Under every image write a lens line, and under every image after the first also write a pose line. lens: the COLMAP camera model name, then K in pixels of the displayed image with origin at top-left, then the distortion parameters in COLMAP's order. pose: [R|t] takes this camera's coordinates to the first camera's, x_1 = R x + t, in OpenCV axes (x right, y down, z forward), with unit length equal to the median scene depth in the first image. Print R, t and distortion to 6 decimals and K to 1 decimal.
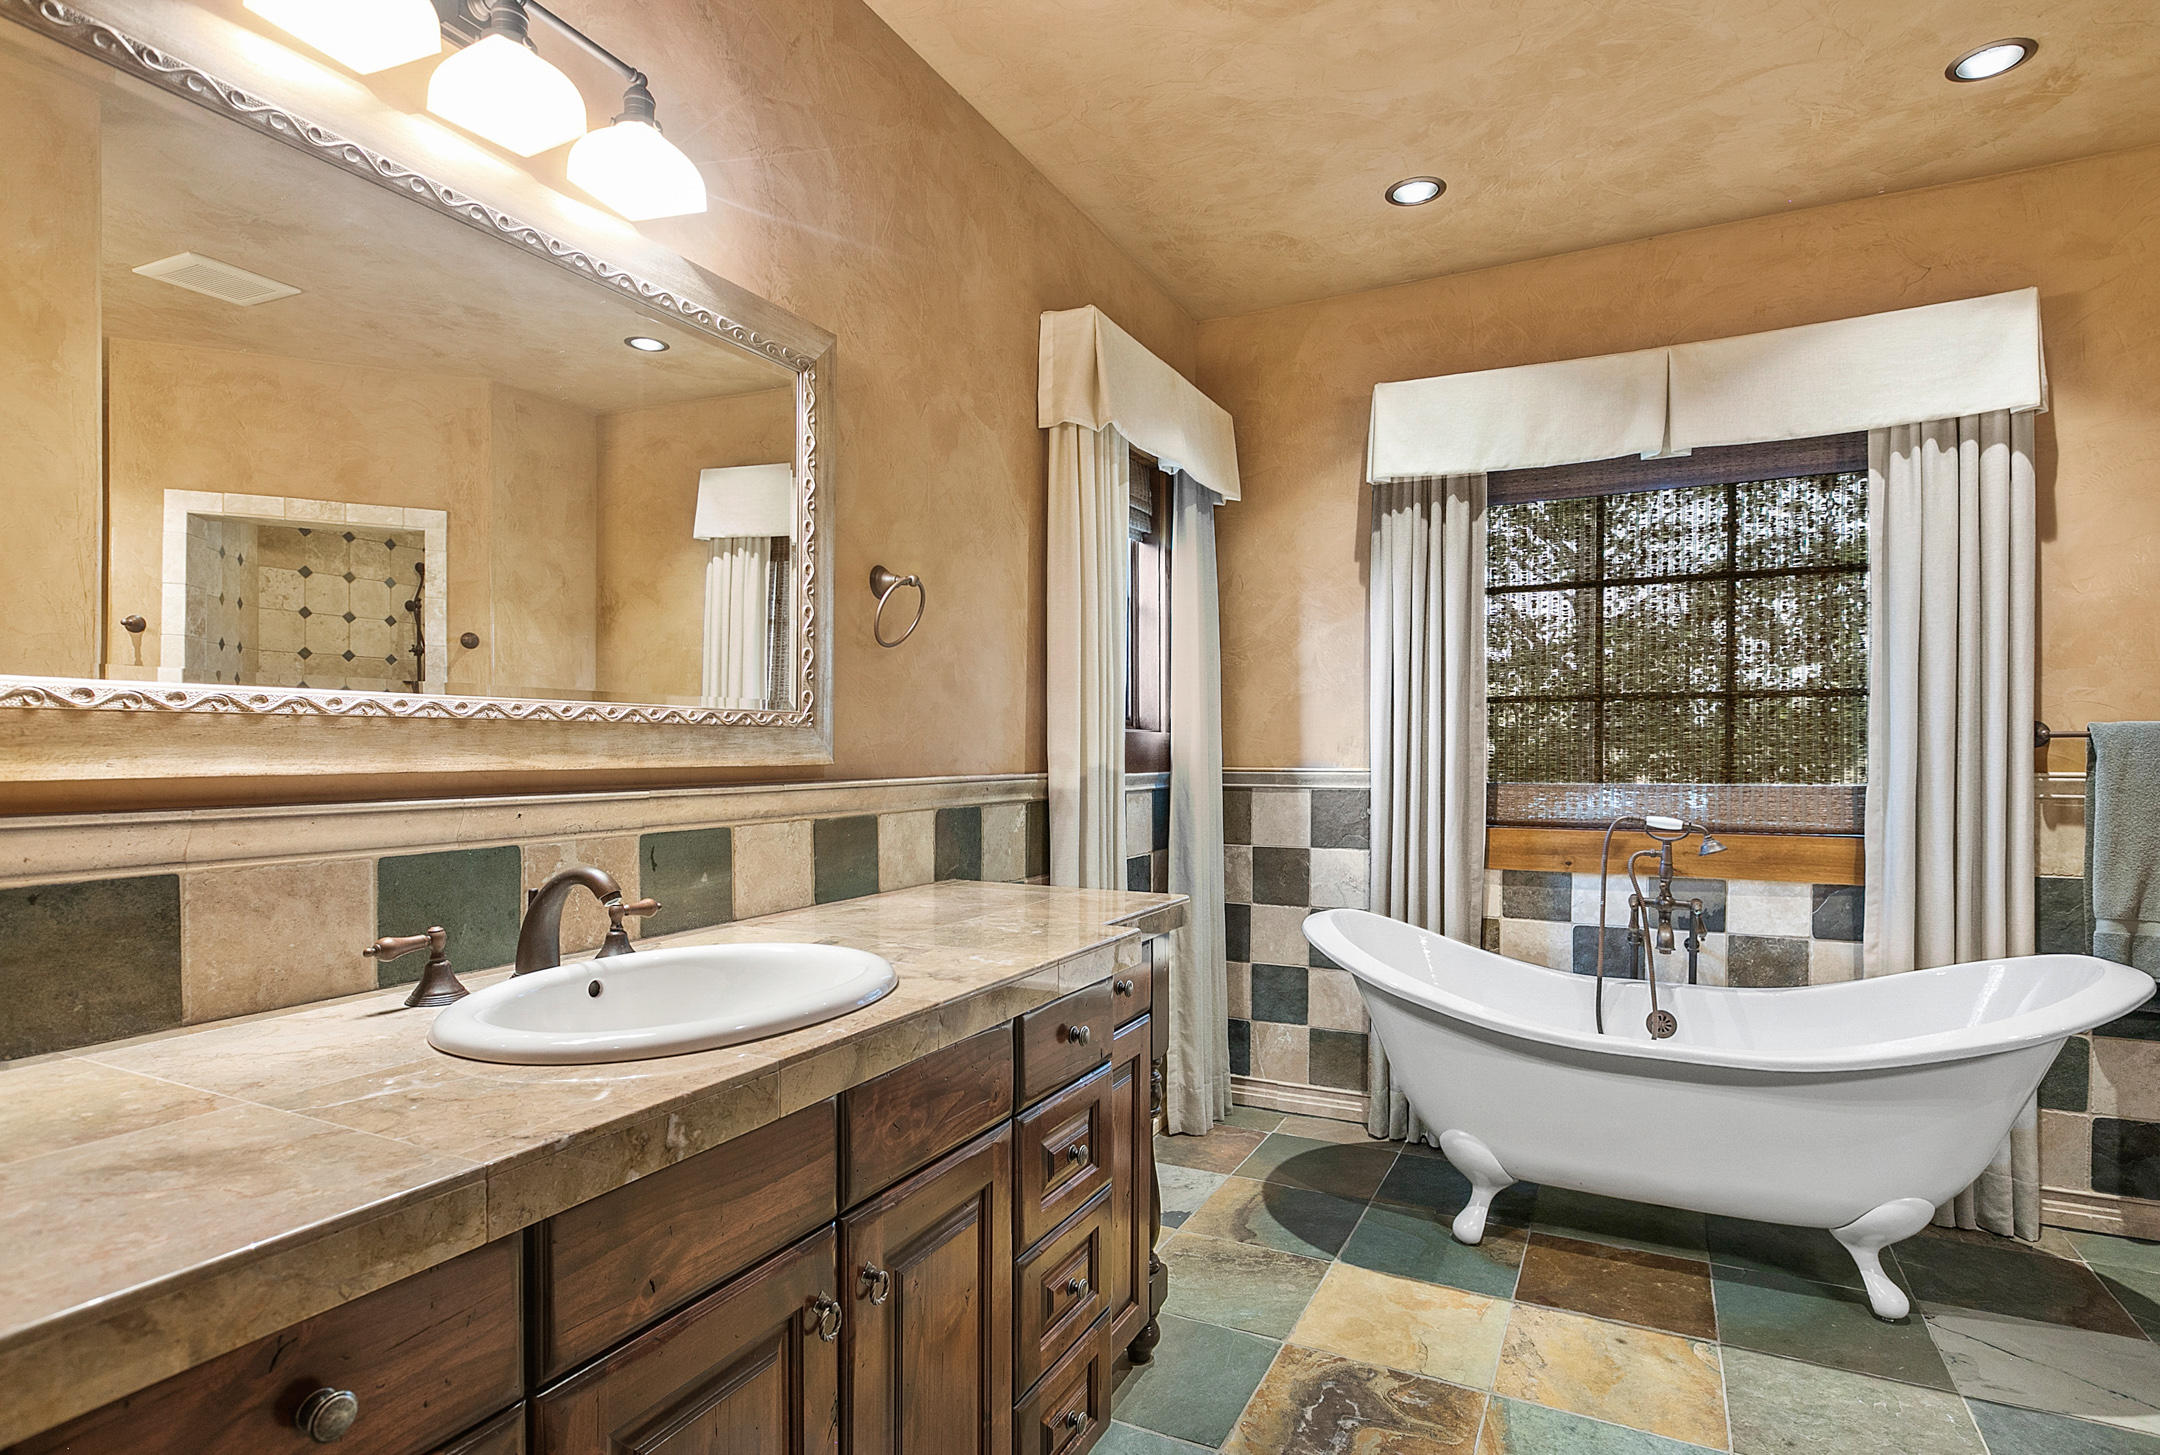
lens RADIAL K [[1090.3, 0, 1092.5], [0, 1090.3, 764.8], [0, 0, 1]] dist [-0.003332, 0.001213]
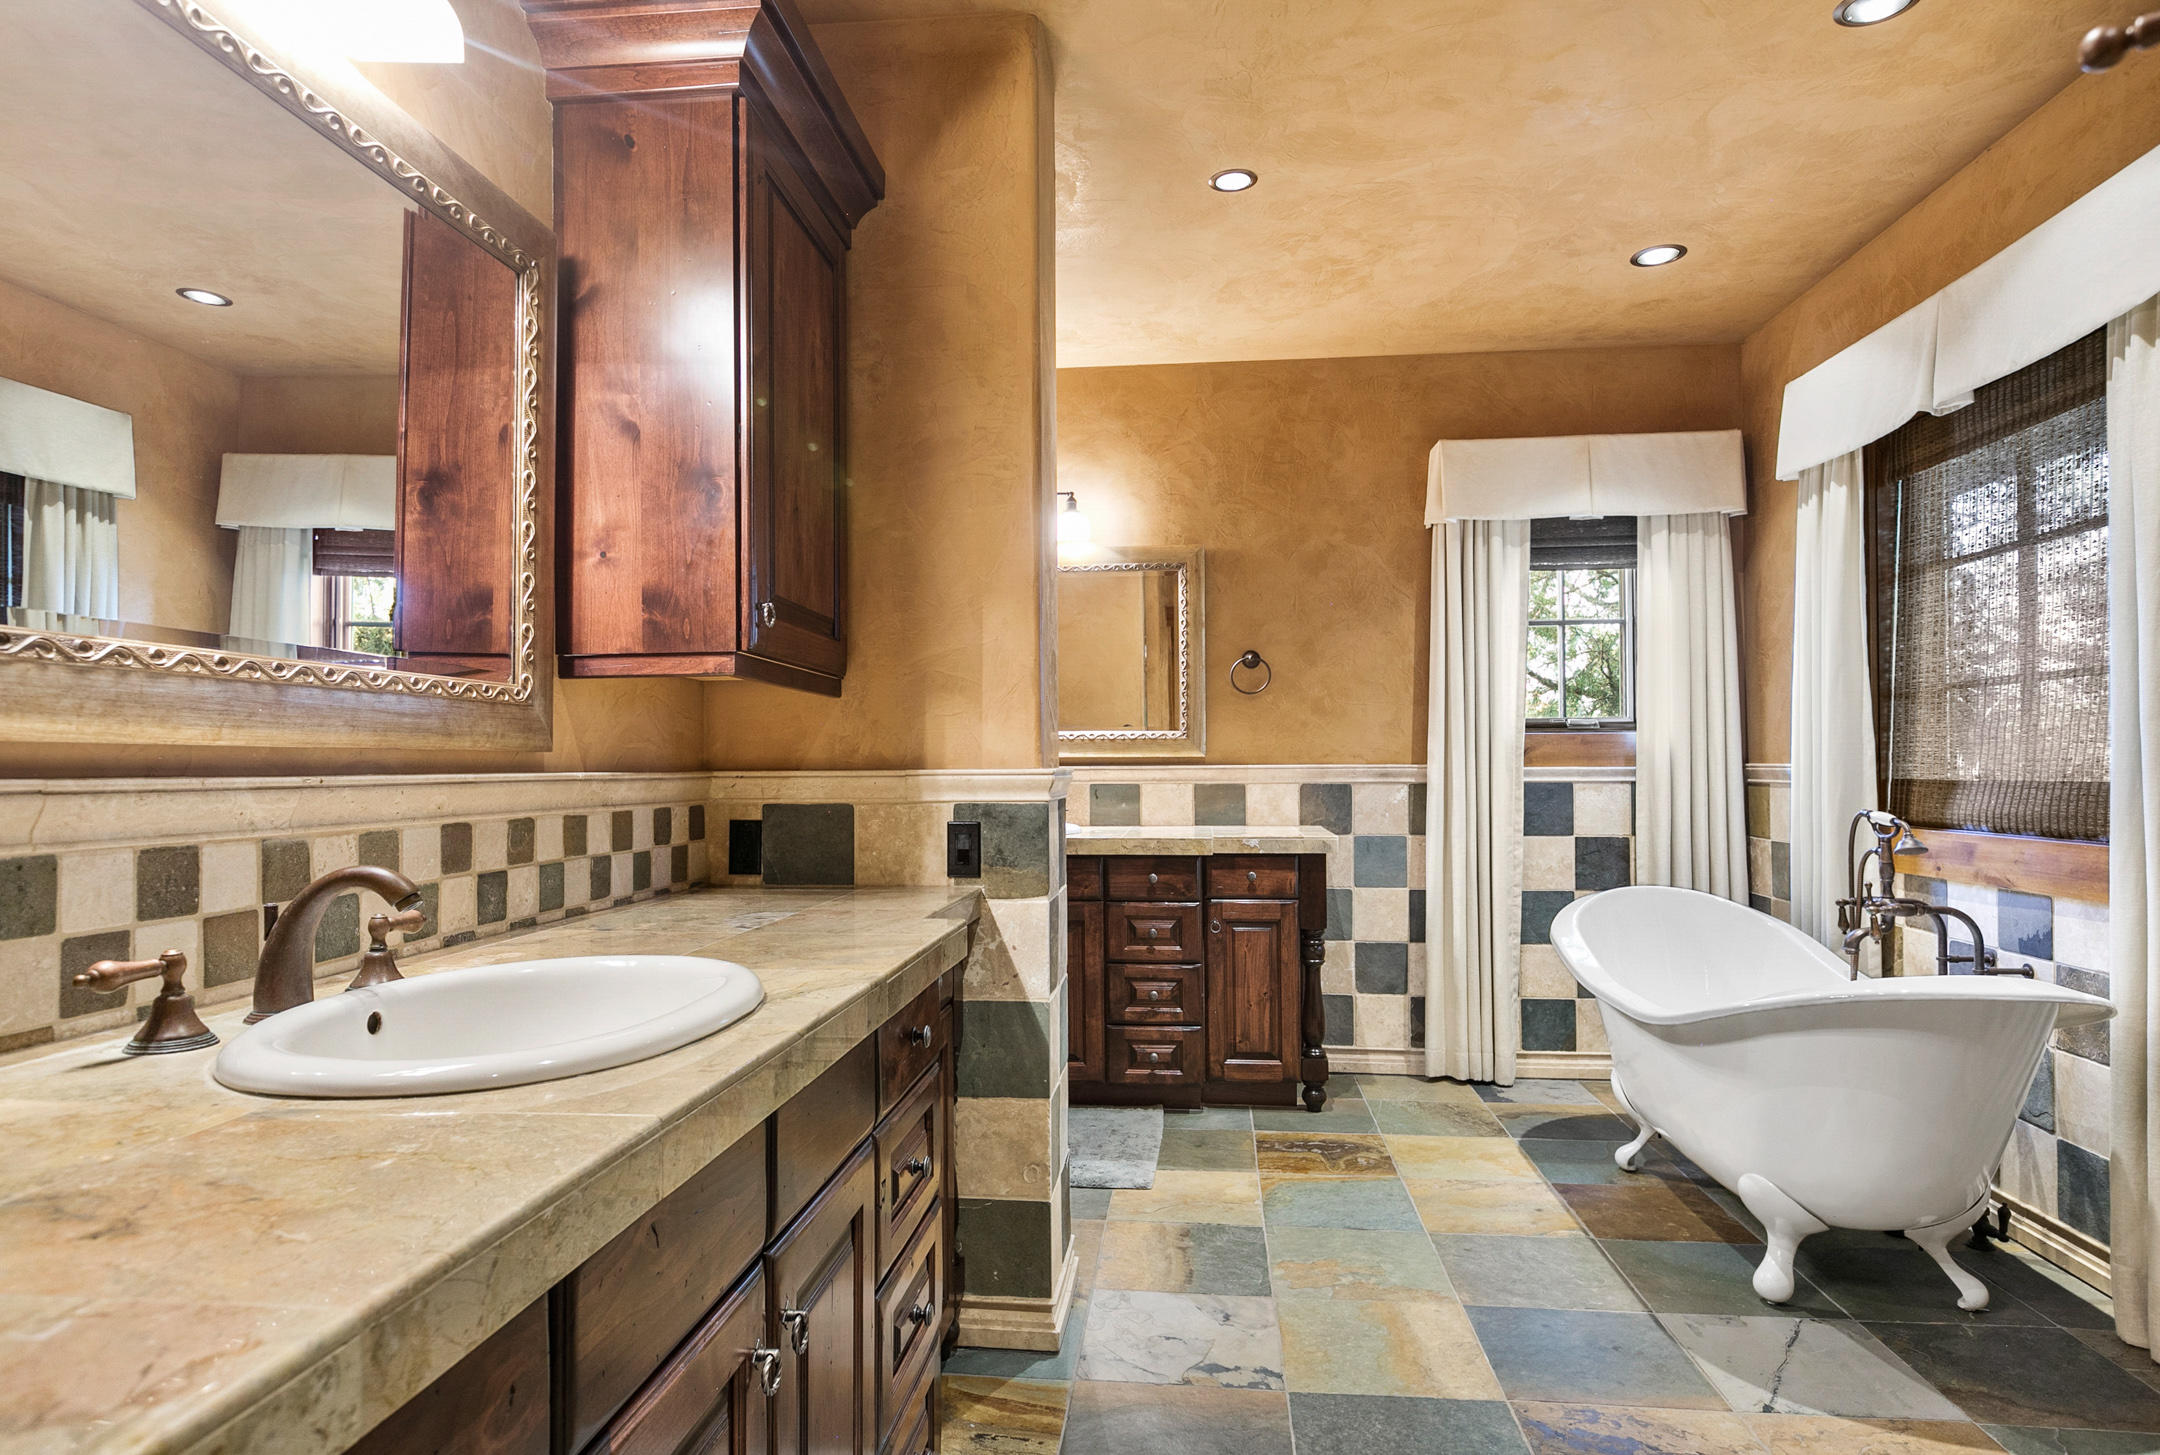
lens RADIAL K [[1197.5, 0, 1097.0], [0, 1197.5, 736.3], [0, 0, 1]] dist [-0.014551, 0.000205]
pose [[0.367668, -0.022153, -0.929693, 1.443248], [-0.009299, 0.999579, -0.027496, 0.020353], [0.929911, 0.018754, 0.367307, 0.004112]]
